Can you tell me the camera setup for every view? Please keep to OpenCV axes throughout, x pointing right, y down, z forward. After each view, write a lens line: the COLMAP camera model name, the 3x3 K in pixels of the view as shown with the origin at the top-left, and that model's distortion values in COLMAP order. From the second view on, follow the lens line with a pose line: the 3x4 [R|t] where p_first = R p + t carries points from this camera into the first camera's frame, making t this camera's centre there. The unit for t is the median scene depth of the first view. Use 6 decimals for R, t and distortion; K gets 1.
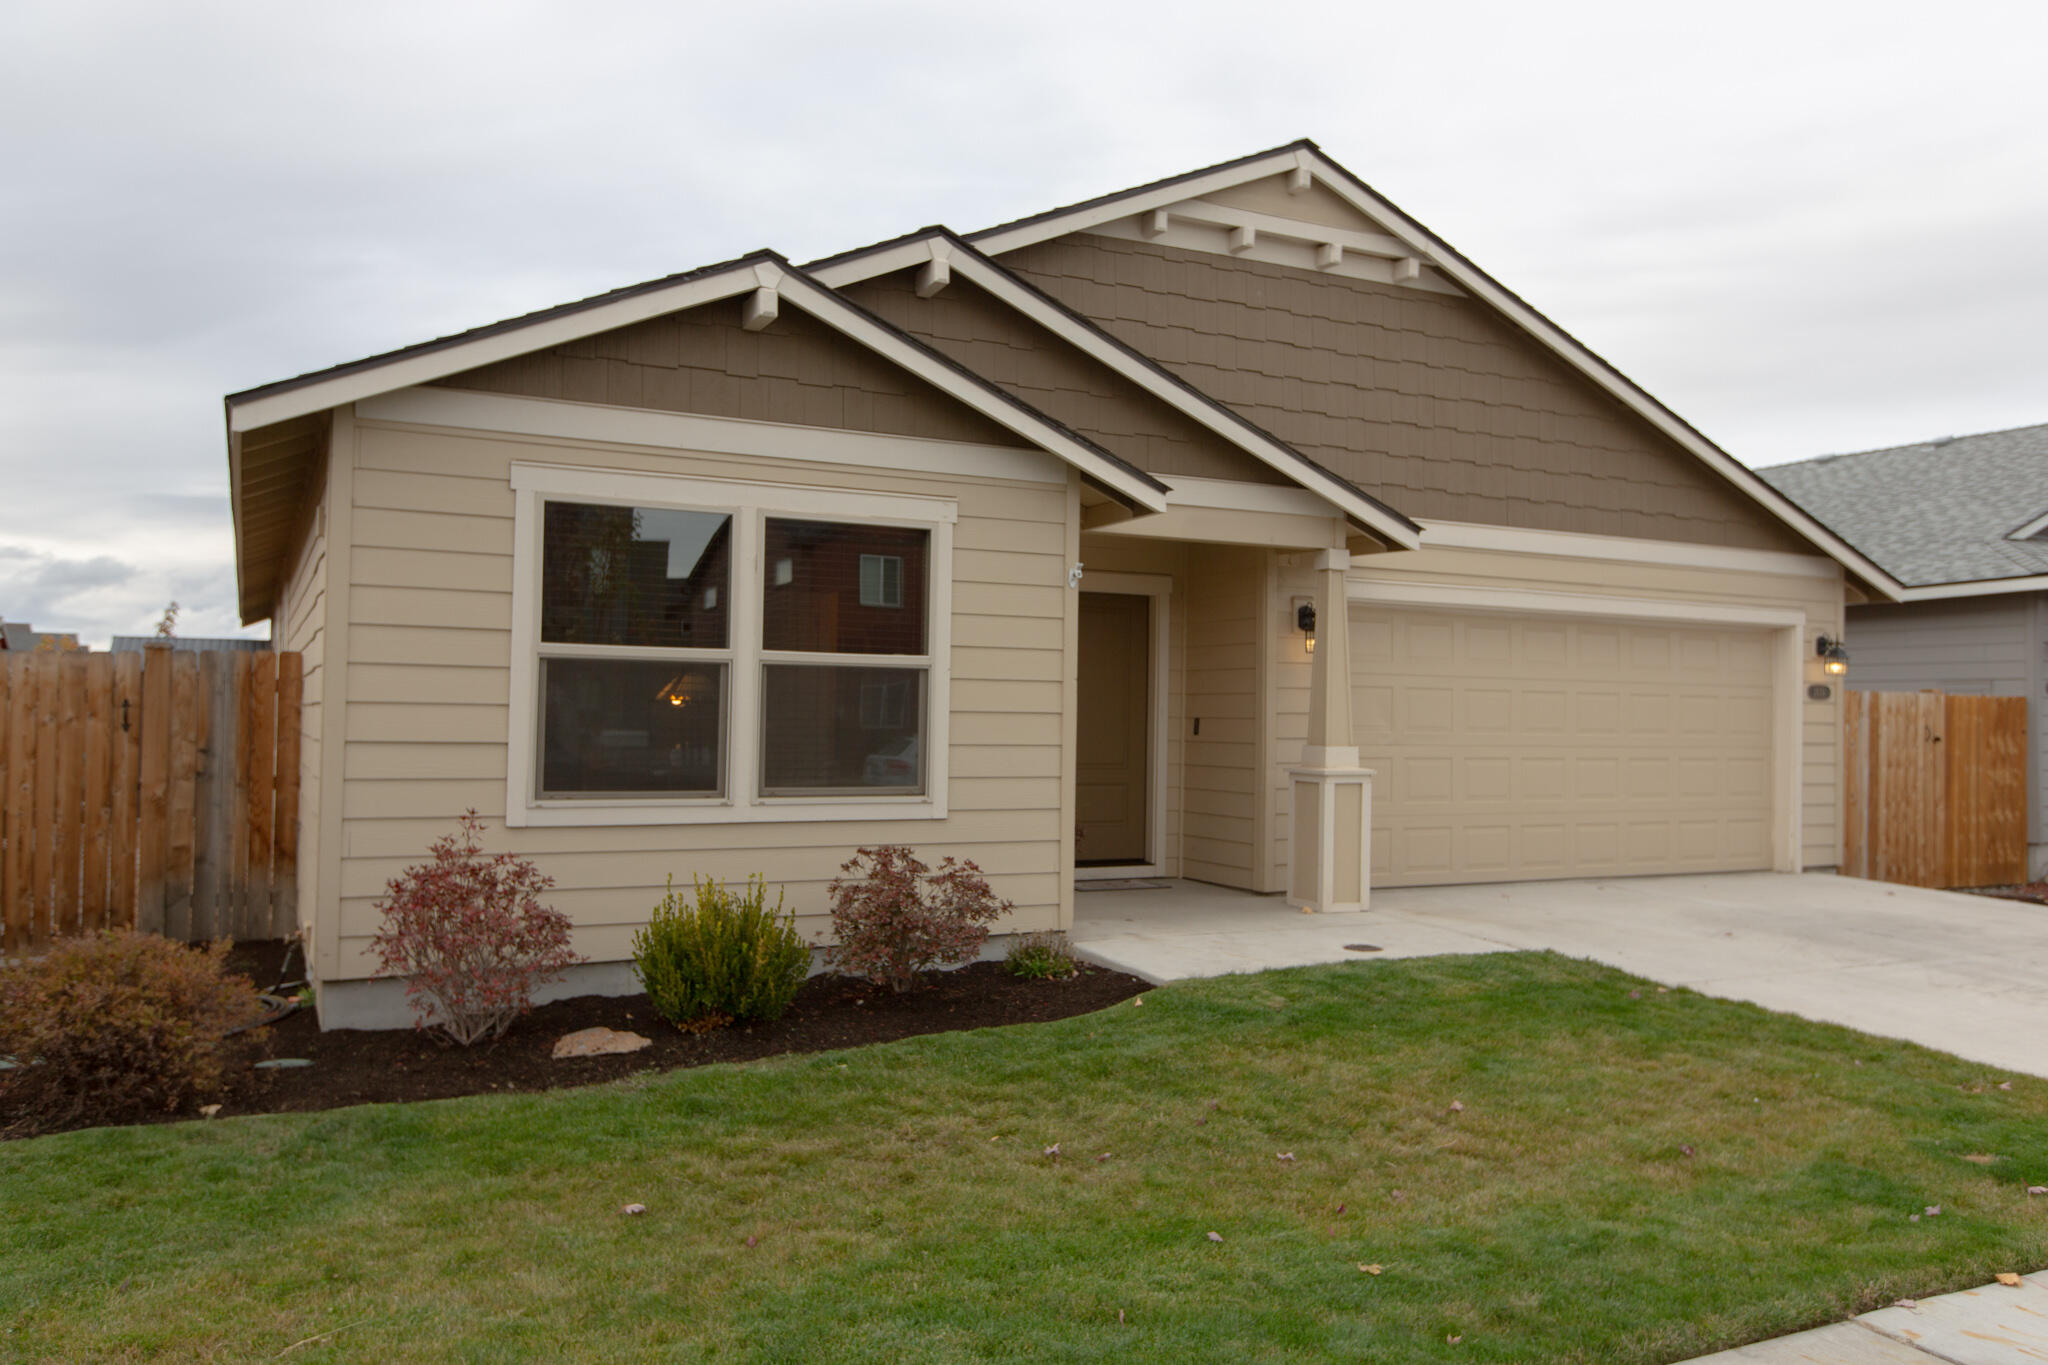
lens RADIAL K [[1513.3, 0, 1025.9], [0, 1513.3, 686.7], [0, 0, 1]] dist [0.026275, 0.007689]
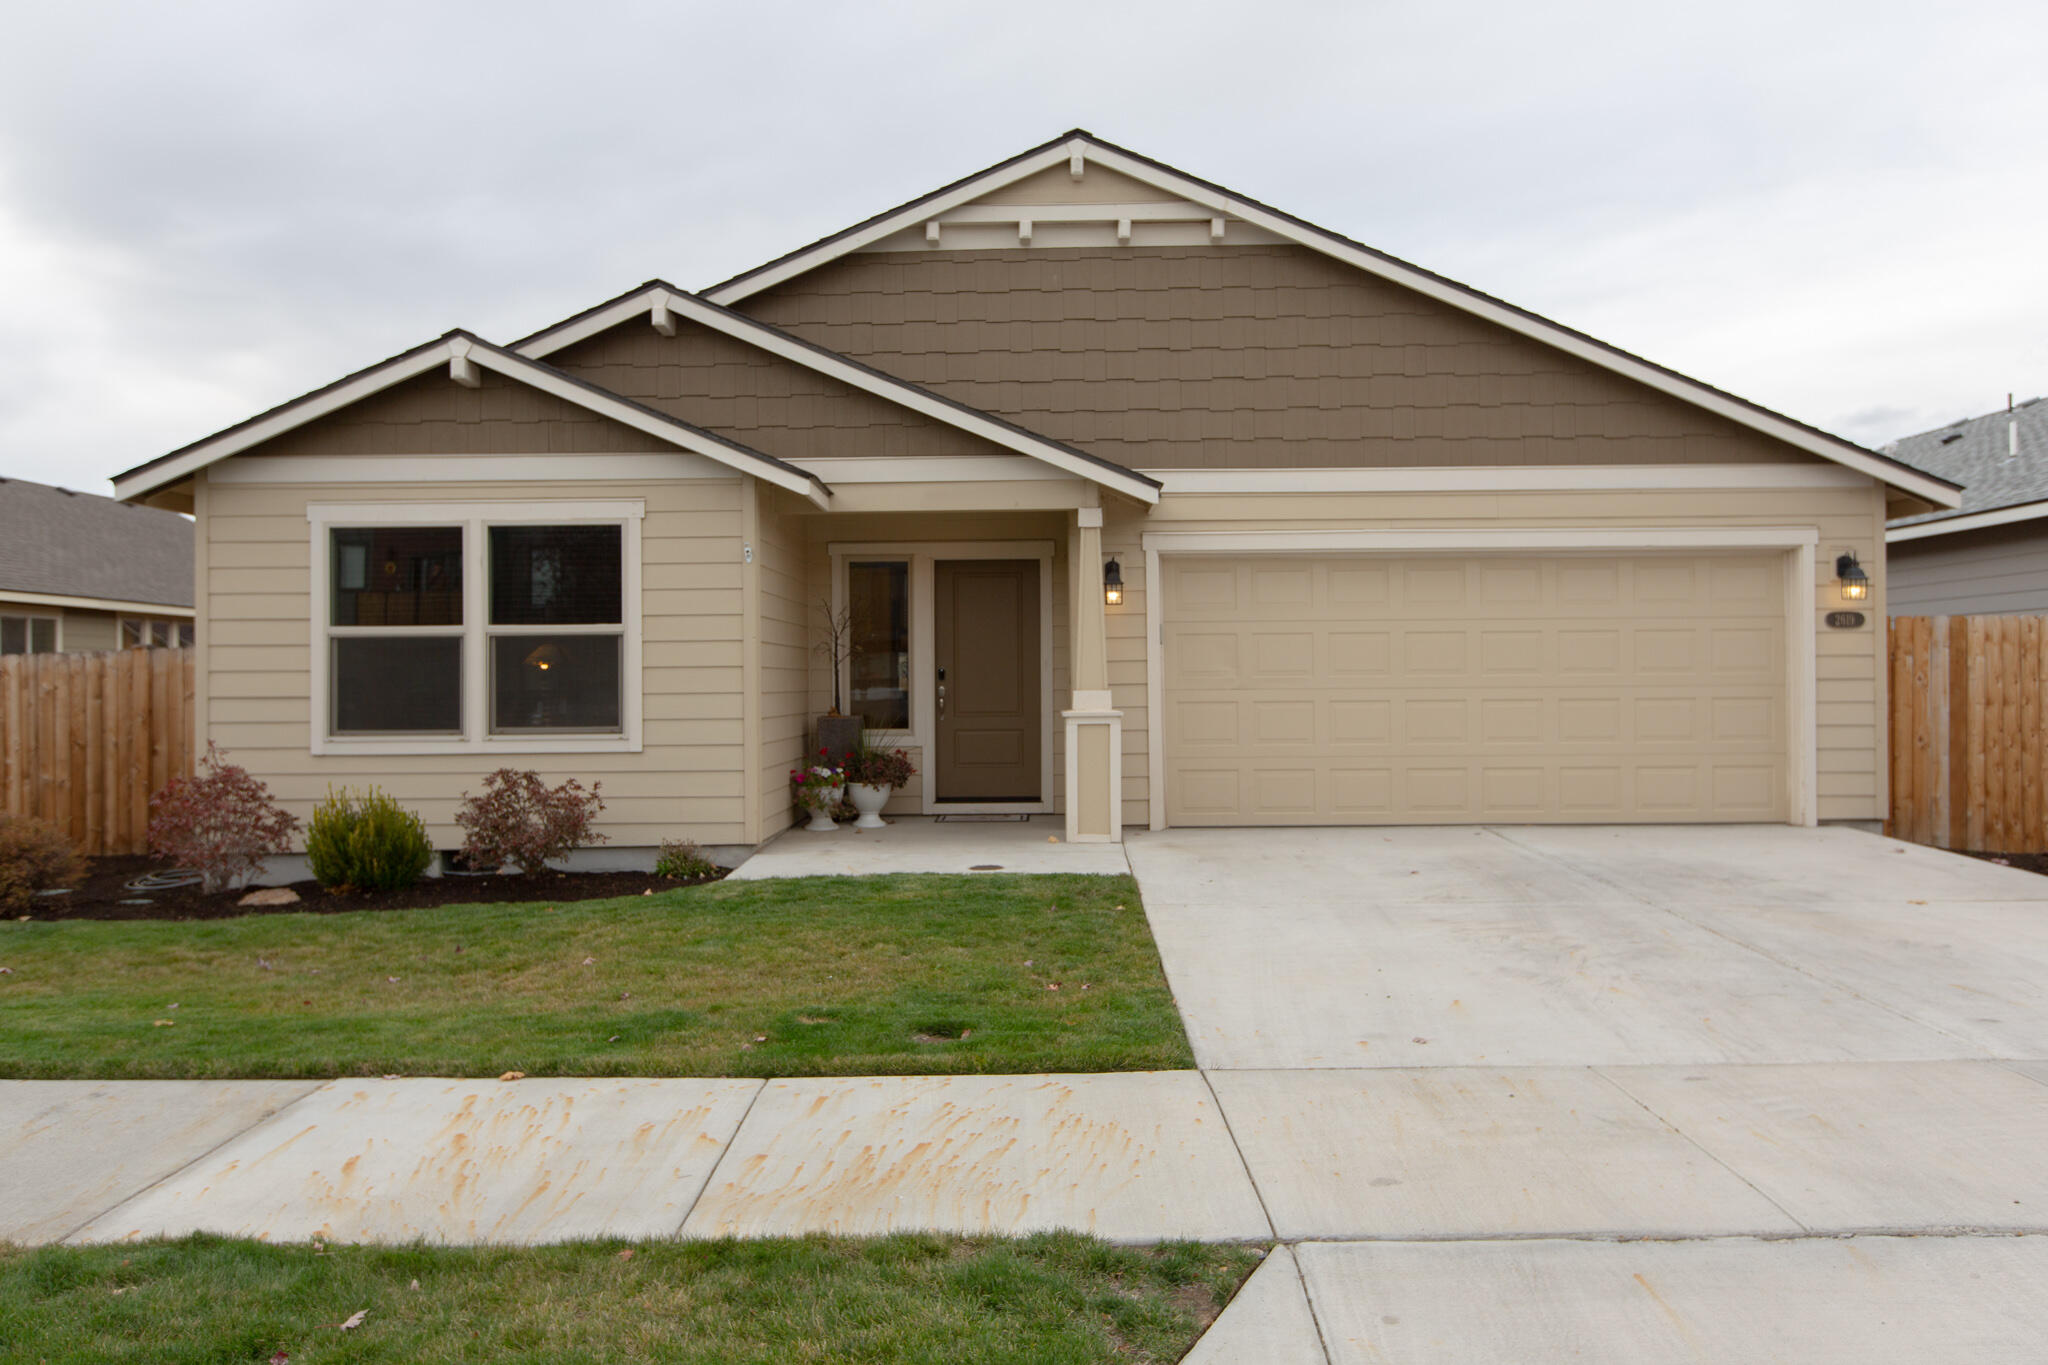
lens RADIAL K [[1513.3, 0, 1028.3], [0, 1513.3, 696.9], [0, 0, 1]] dist [0.026275, 0.007689]
pose [[0.888027, -0.019358, -0.459384, 0.644438], [0.030888, 0.999368, 0.017596, 0.022660], [0.458753, -0.029815, 0.888063, 0.015666]]
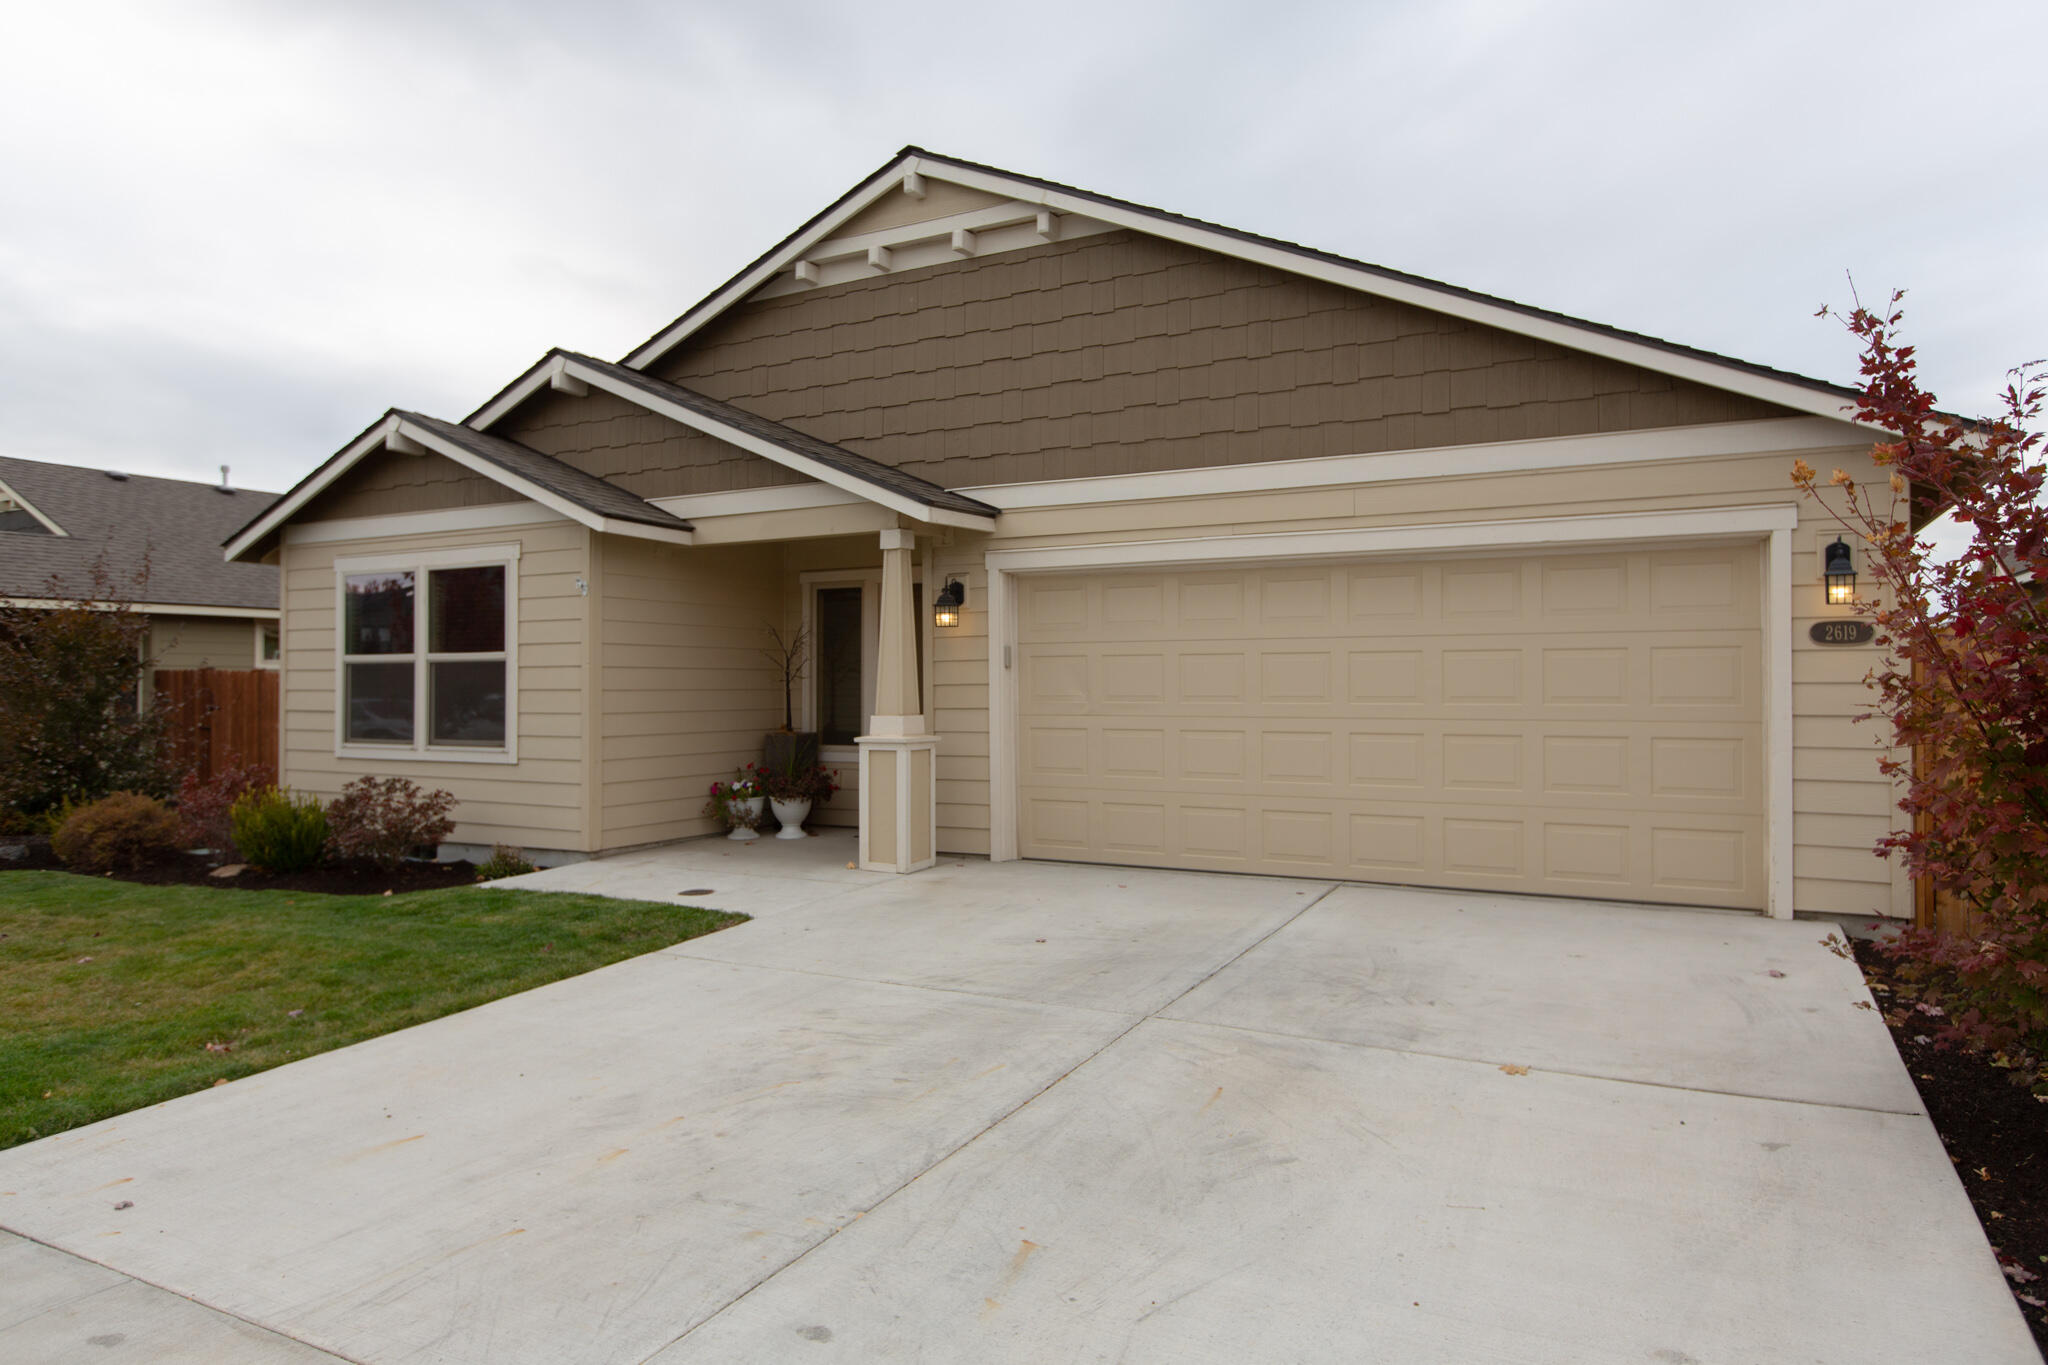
lens RADIAL K [[1282.9, 0, 1019.9], [0, 1282.9, 683.1], [0, 0, 1]] dist [0.017666, -0.001756]
pose [[0.570646, -0.018518, -0.820988, 0.968729], [0.026616, 0.999638, -0.004048, 0.021792], [0.820765, -0.019542, 0.570932, 0.544558]]
